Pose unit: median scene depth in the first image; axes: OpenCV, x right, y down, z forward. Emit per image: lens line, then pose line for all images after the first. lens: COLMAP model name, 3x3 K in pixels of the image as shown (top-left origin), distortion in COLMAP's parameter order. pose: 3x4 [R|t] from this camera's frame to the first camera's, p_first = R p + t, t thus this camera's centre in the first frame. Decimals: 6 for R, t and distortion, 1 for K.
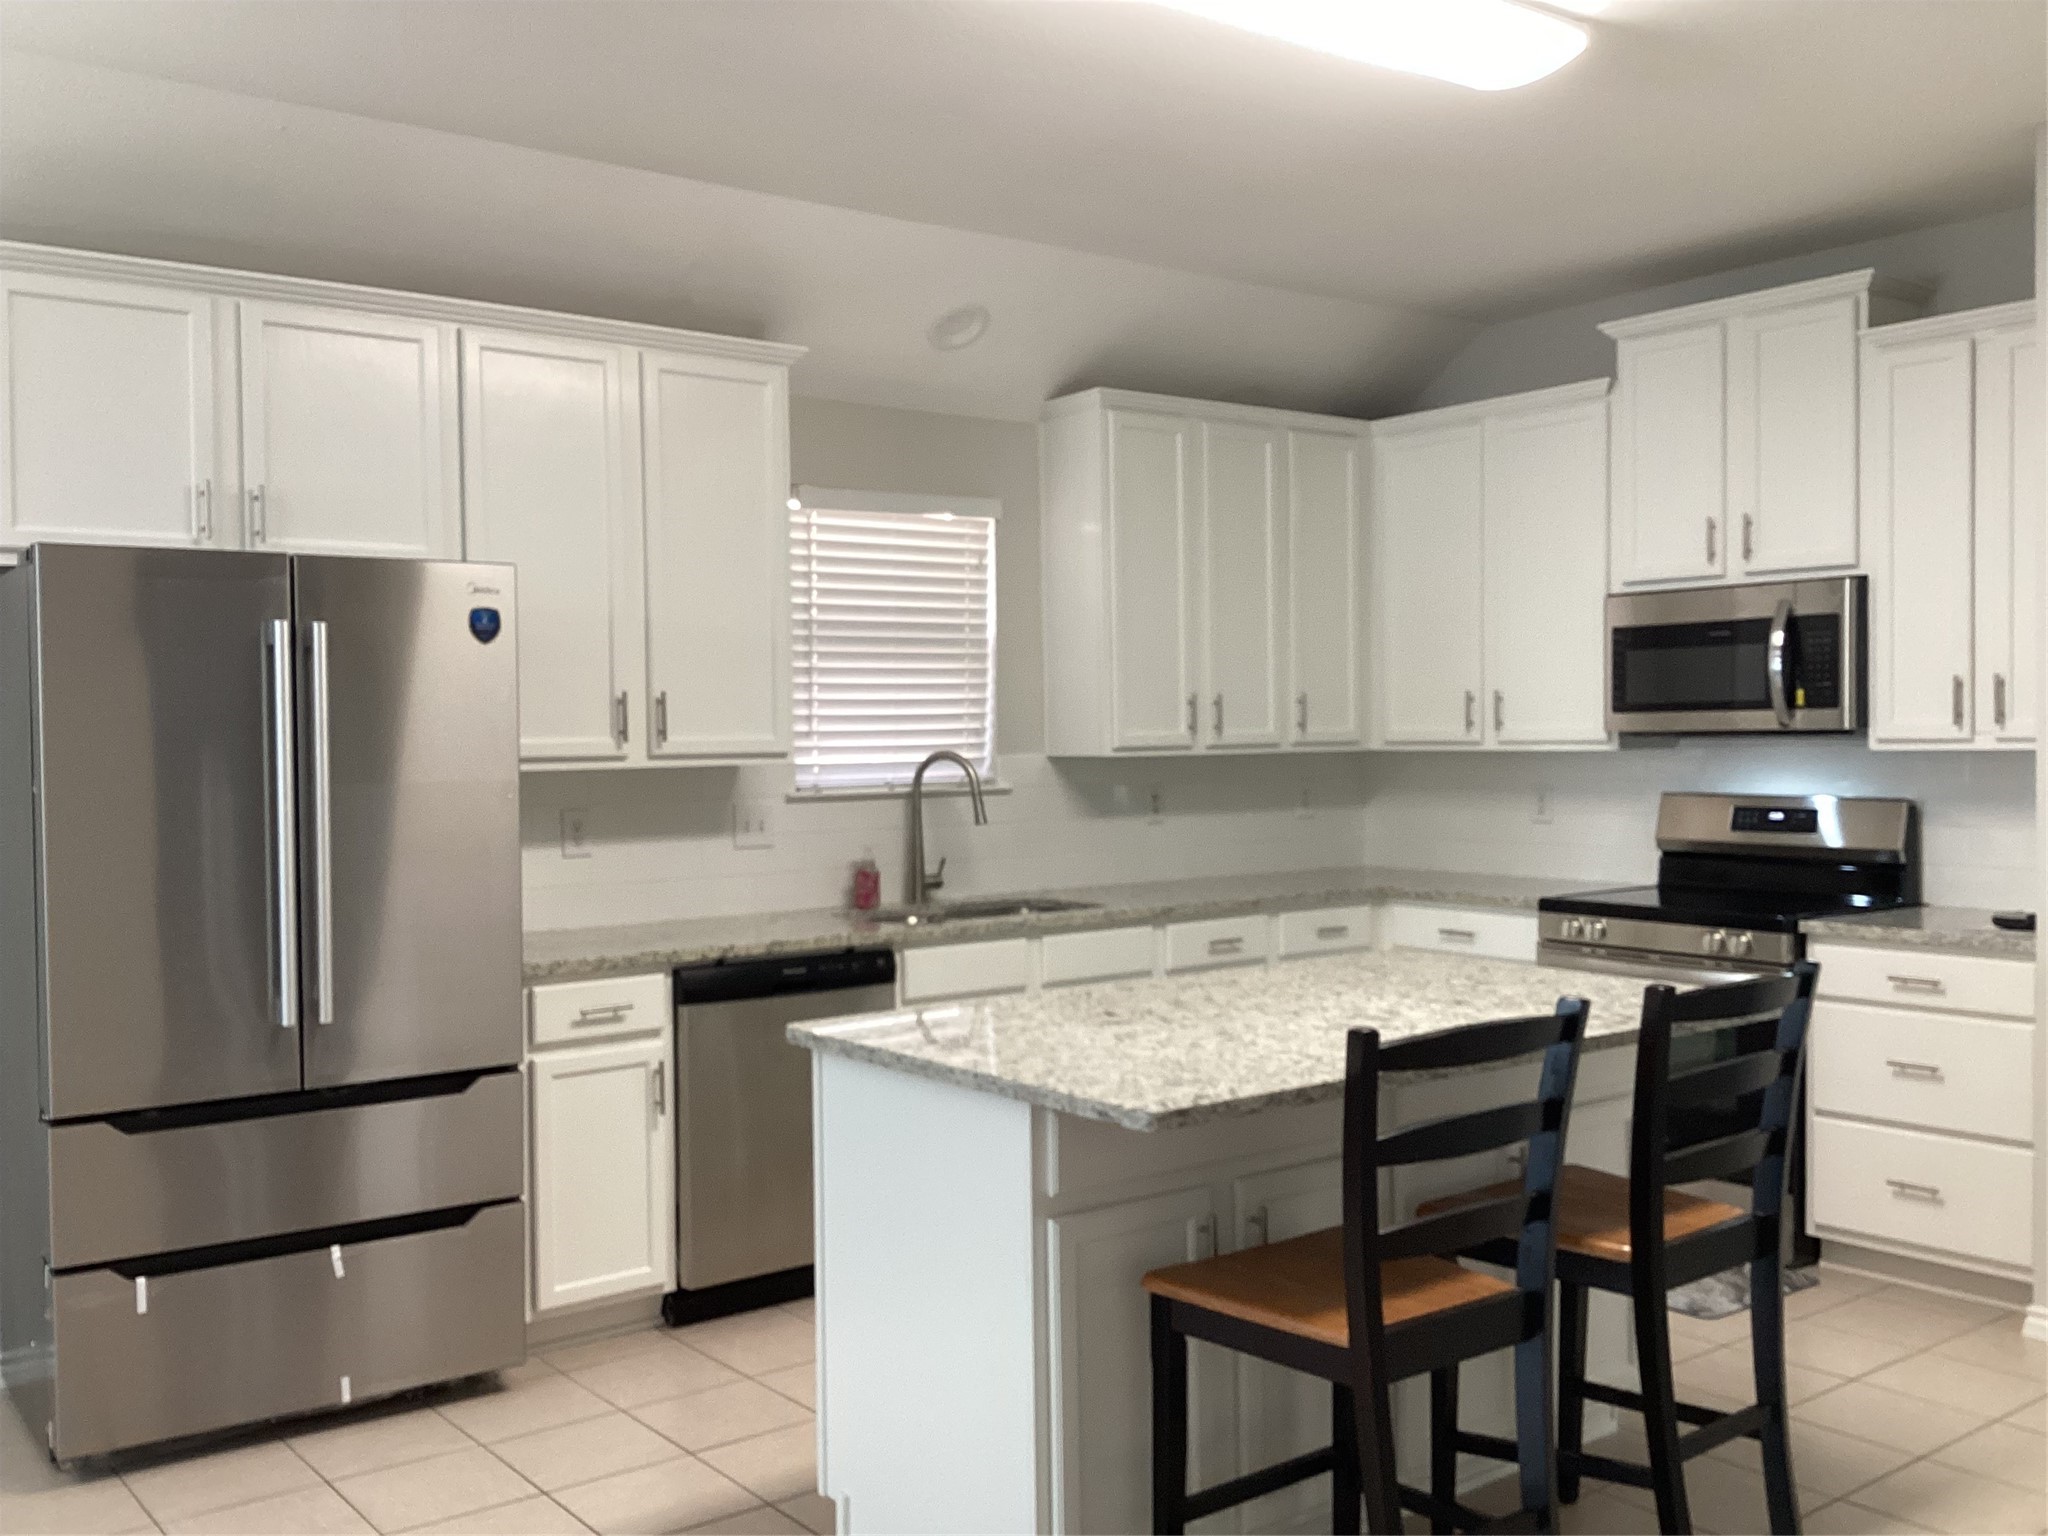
lens RADIAL K [[1866.0, 0, 989.0], [0, 1866.0, 765.9], [0, 0, 1]] dist [0.103387, -0.229907]
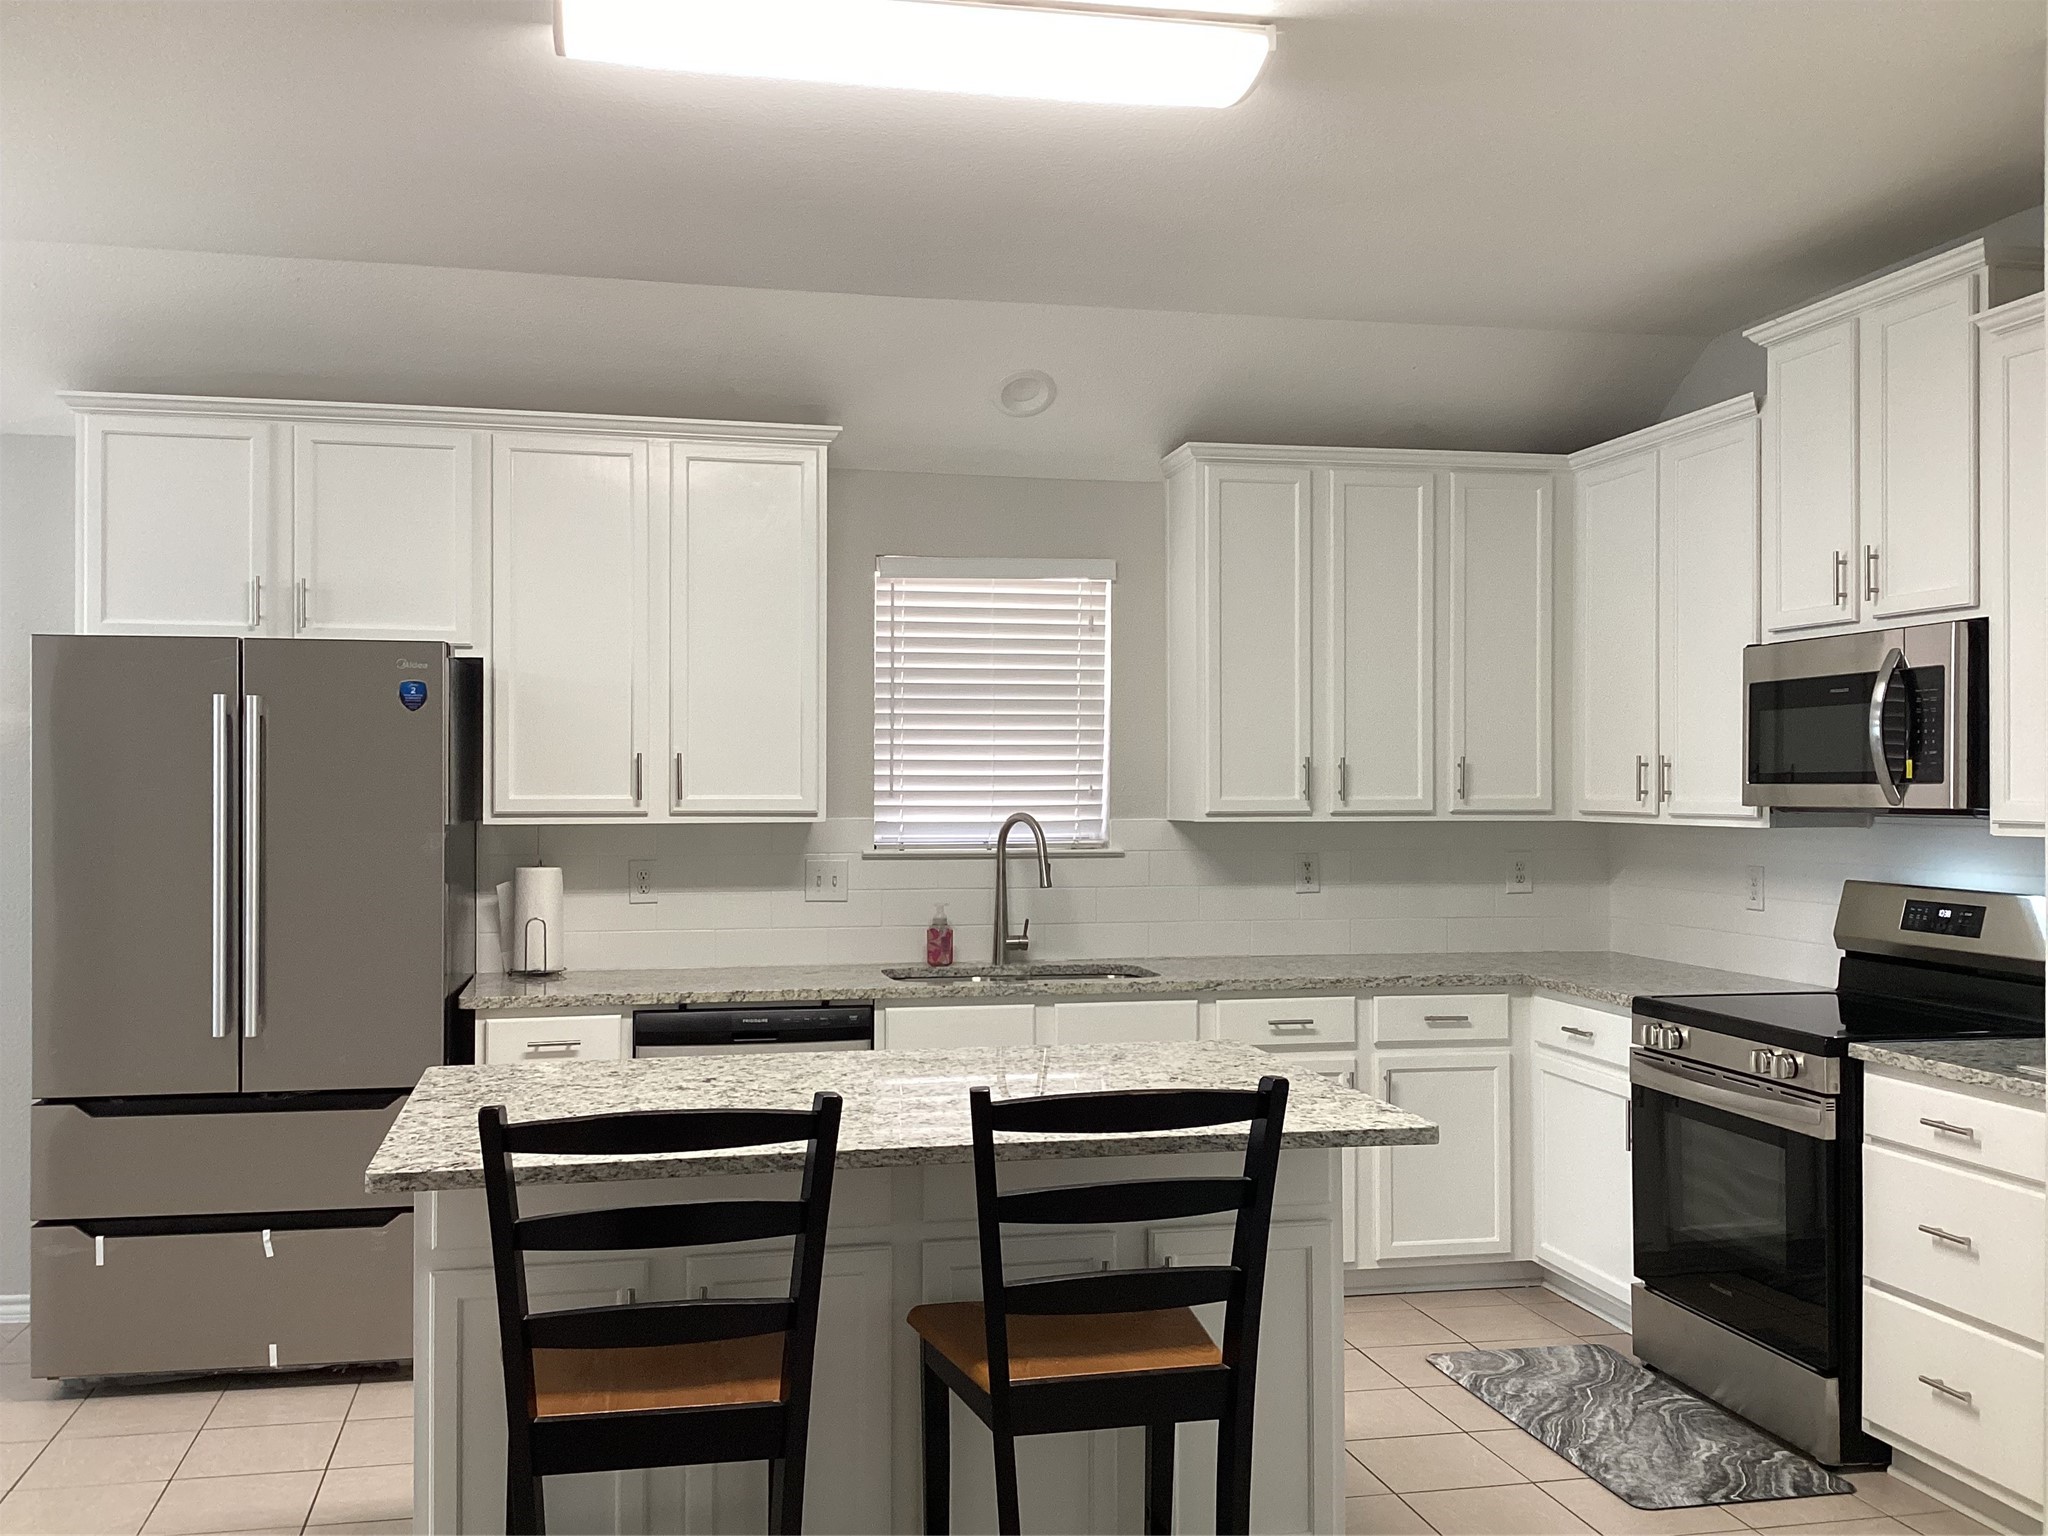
lens RADIAL K [[1845.1, 0, 1024.0], [0, 1845.1, 768.0], [0, 0, 1]] dist [0.125461, -0.251038]
pose [[0.906634, 0.009337, -0.421815, 0.399647], [-0.020074, 0.999578, -0.021020, -0.011330], [0.421441, 0.027525, 0.906438, 0.099981]]
